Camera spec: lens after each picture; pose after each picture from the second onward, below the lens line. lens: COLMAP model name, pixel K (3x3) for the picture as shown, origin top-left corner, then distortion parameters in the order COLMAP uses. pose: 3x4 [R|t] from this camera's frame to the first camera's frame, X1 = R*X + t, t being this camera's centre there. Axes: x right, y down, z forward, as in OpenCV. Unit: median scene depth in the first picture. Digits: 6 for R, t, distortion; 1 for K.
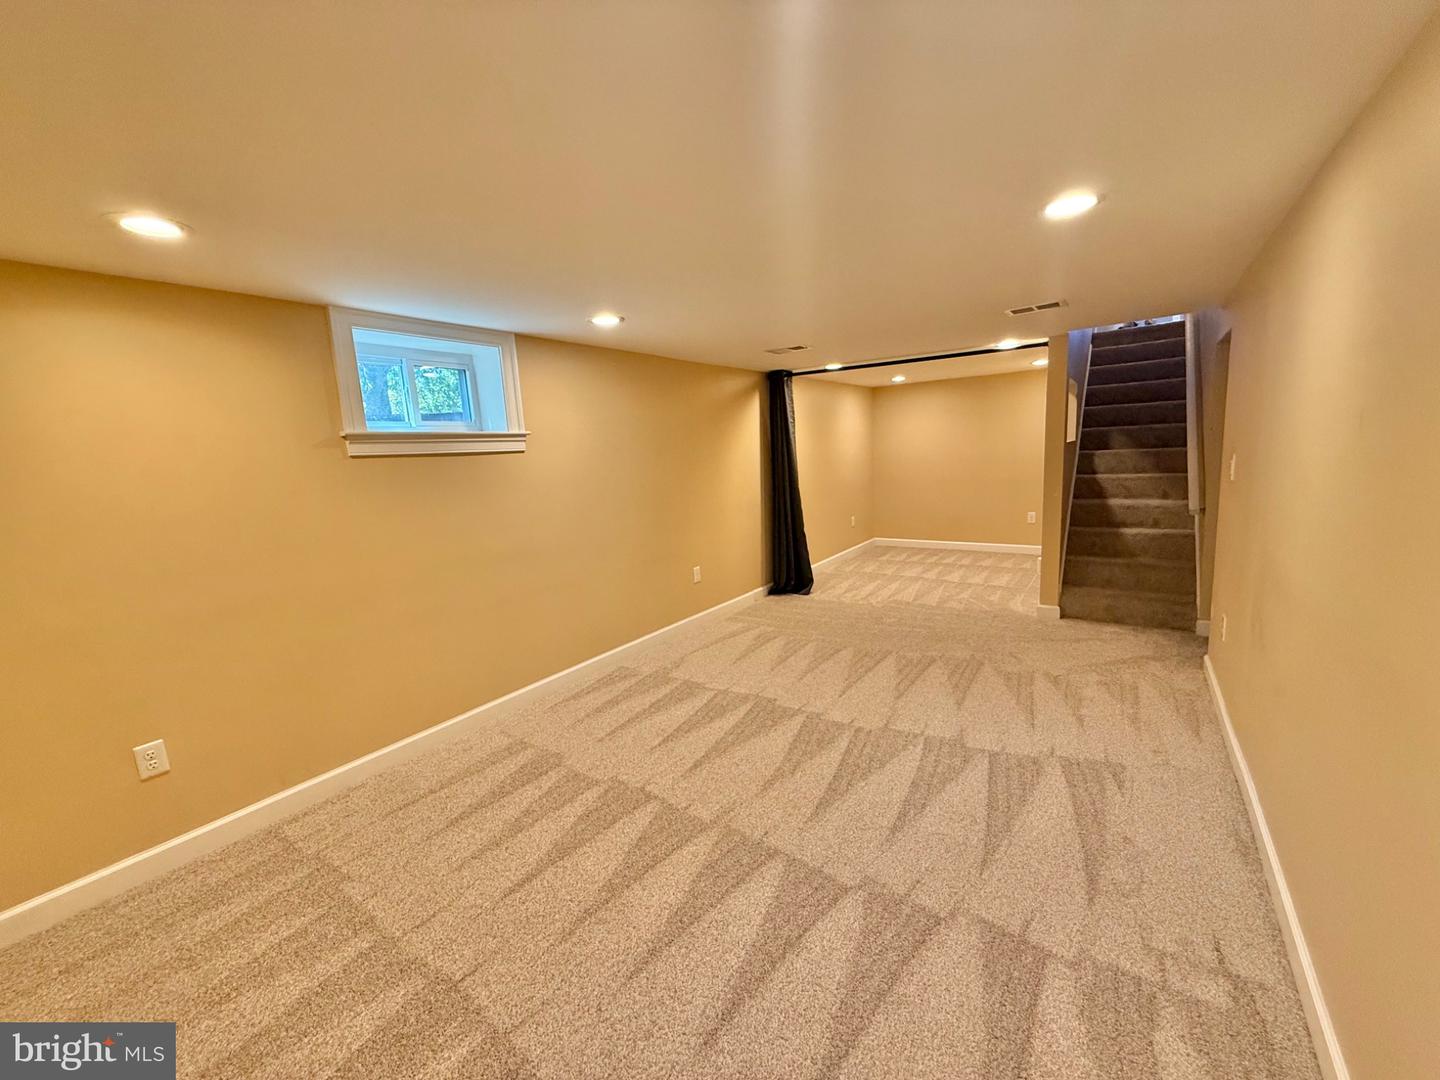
lens RADIAL K [[575.9, 0, 716.7], [0, 575.9, 539.1], [0, 0, 1]] dist [-0.000117, 0.000354]
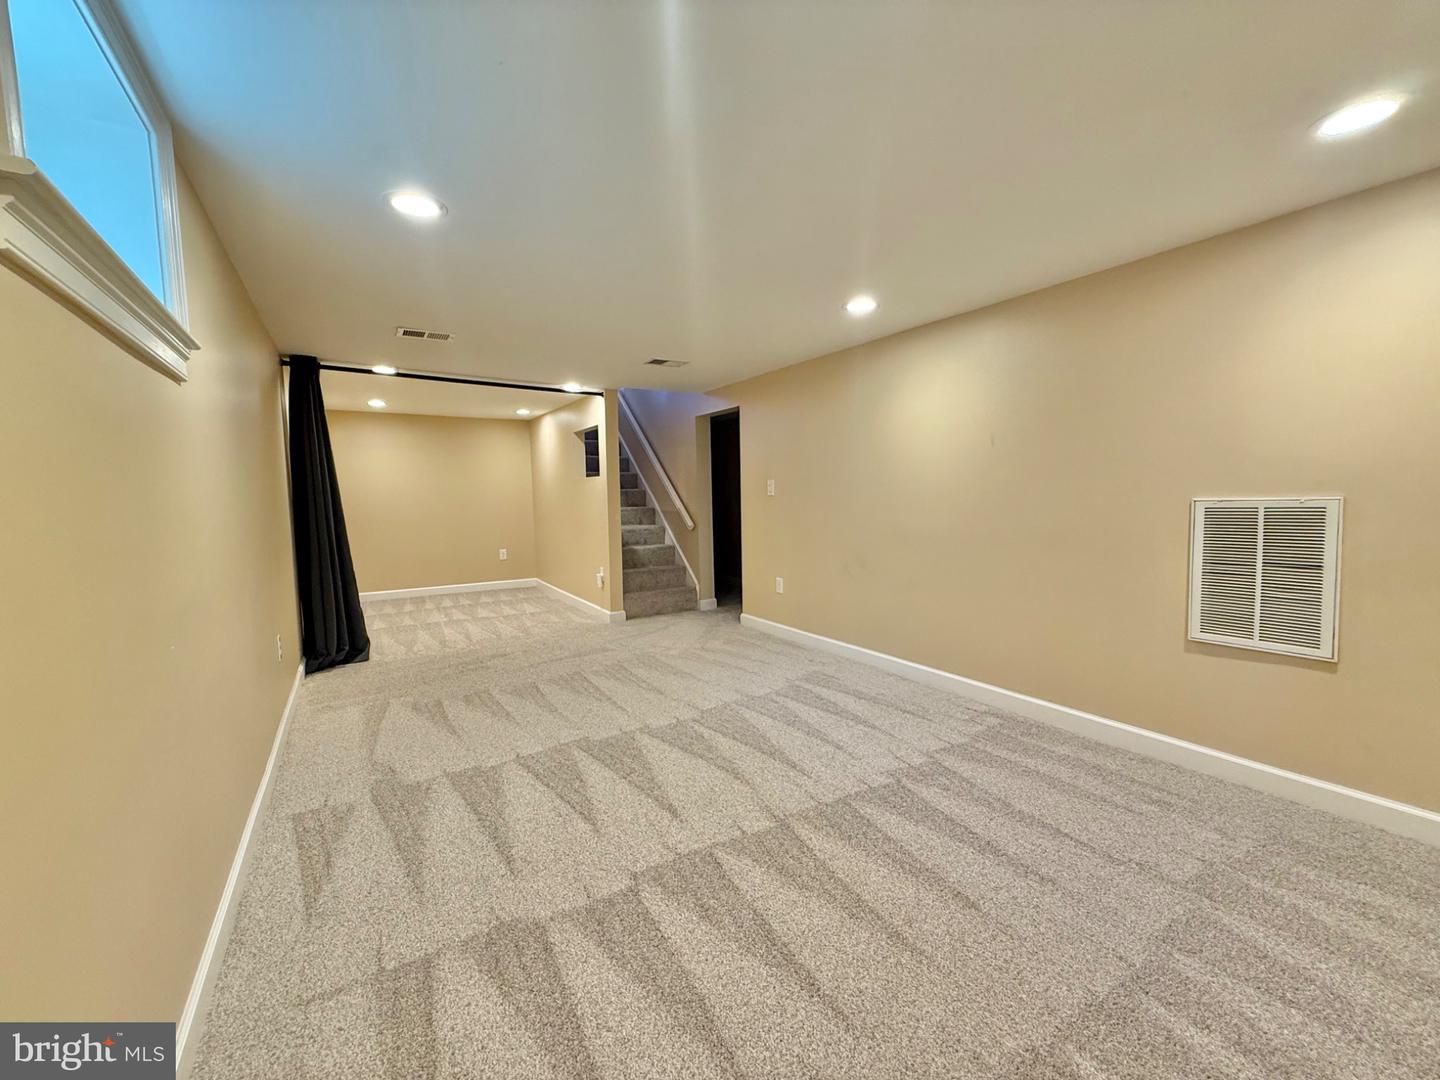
lens RADIAL K [[575.9, 0, 716.7], [0, 575.9, 539.1], [0, 0, 1]] dist [-0.000117, 0.000354]
pose [[0.378557, -0.024279, 0.925259, -0.589174], [0.137064, 0.990105, -0.030097, 0.041644], [-0.915373, 0.138213, 0.378139, 0.459076]]
